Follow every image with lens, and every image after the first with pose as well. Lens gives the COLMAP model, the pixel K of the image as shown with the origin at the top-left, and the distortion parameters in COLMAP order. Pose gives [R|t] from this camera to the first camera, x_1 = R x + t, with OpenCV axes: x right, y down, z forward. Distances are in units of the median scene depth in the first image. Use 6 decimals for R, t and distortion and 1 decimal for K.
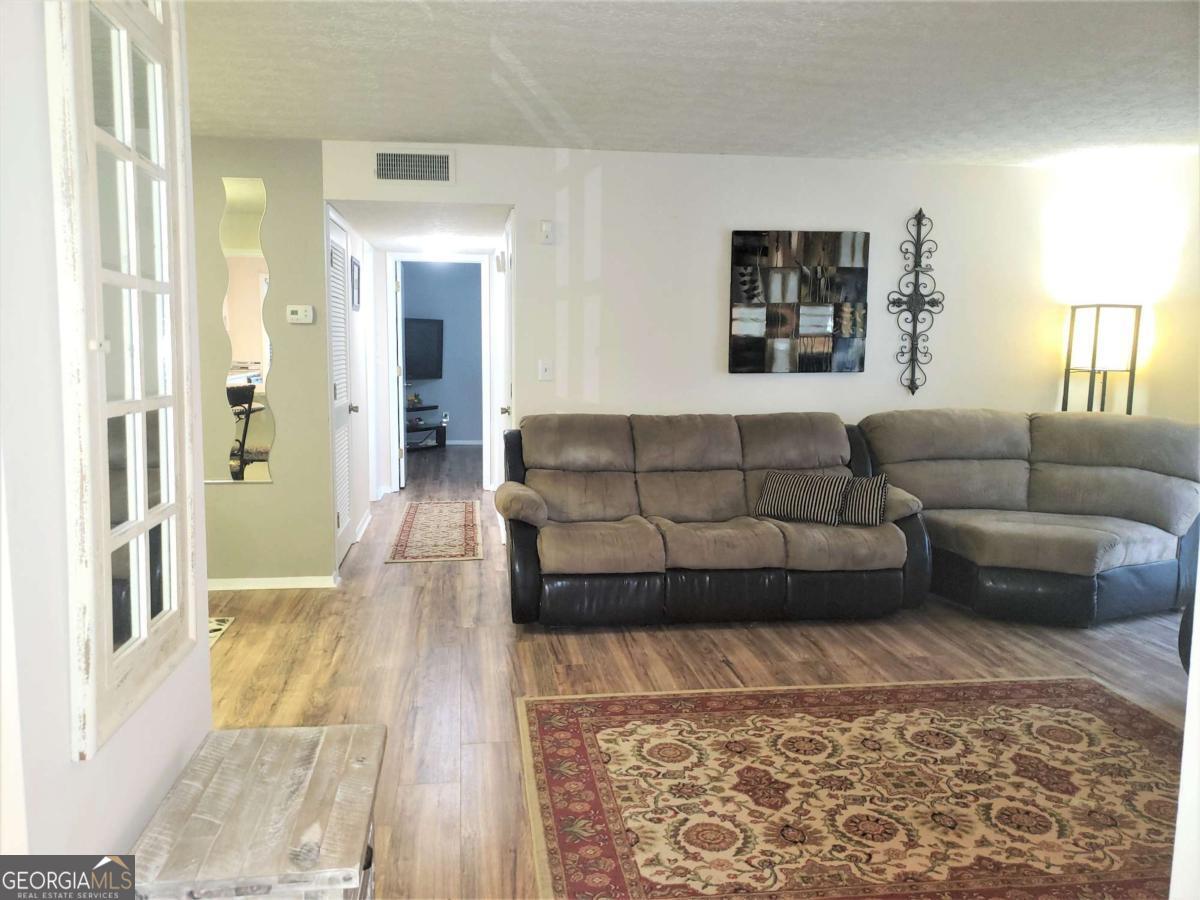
lens RADIAL K [[927.5, 0, 600.0], [0, 927.5, 450.0], [0, 0, 1]] dist [-0.001431, 0.068650]
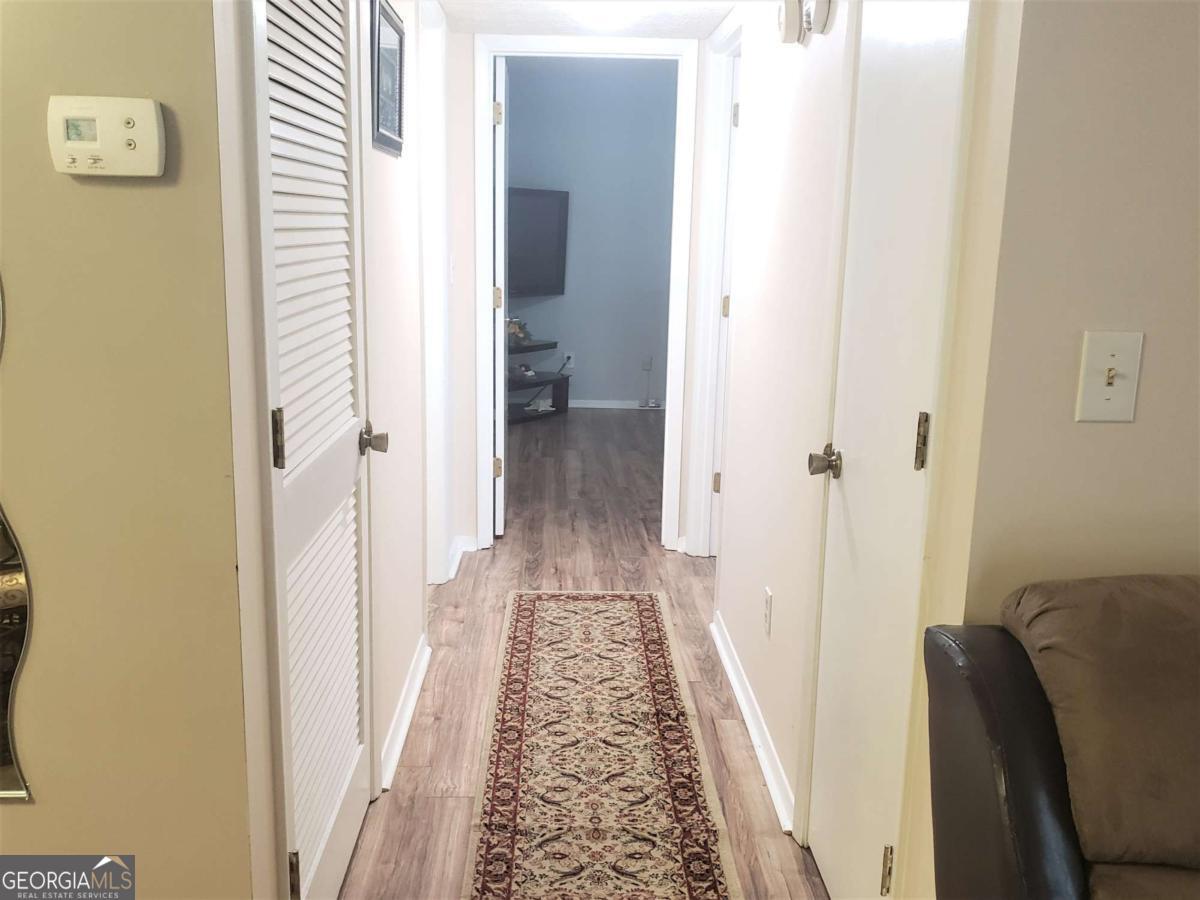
lens RADIAL K [[1128.9, 0, 580.8], [0, 1128.9, 452.2], [0, 0, 1]] dist [0.099805, -0.207976]
pose [[0.991047, 0.036659, -0.128385, -0.249754], [-0.026304, 0.996331, 0.081440, -0.142230], [0.130899, -0.077334, 0.988375, 1.096429]]
